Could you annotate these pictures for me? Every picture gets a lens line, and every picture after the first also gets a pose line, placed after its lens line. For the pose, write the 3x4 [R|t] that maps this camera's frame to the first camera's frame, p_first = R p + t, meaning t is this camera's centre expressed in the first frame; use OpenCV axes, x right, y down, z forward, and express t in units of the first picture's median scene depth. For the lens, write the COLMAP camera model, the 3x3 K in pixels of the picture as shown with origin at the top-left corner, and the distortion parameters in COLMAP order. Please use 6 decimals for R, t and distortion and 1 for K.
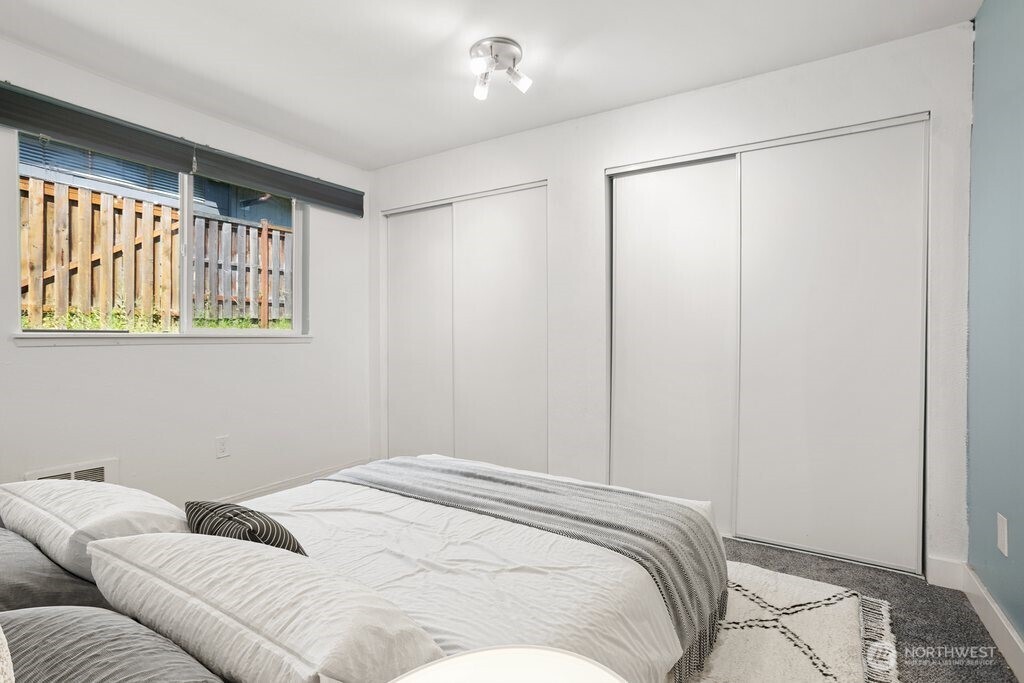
lens RADIAL K [[489.4, 0, 507.5], [0, 489.4, 343.2], [0, 0, 1]] dist [-0.055393, 0.027051]
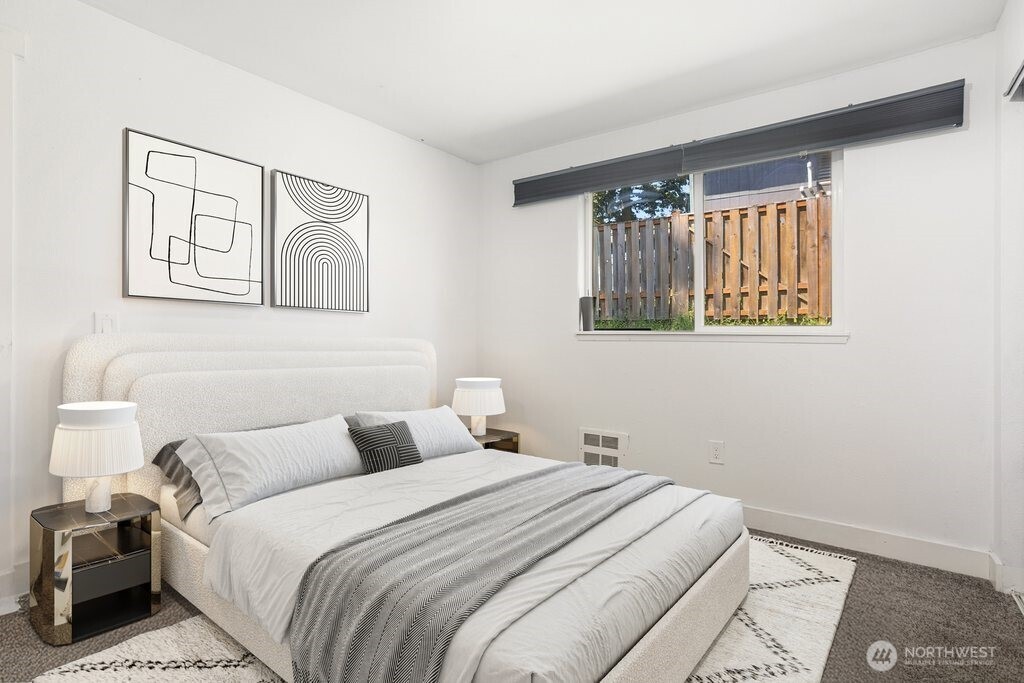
lens RADIAL K [[495.5, 0, 510.0], [0, 495.5, 342.6], [0, 0, 1]] dist [-0.066847, 0.029323]
pose [[-0.088507, 0.010181, -0.996023, 0.381620], [-0.022388, 0.999675, 0.012208, 0.000838], [0.995824, 0.023380, -0.088251, 0.663156]]
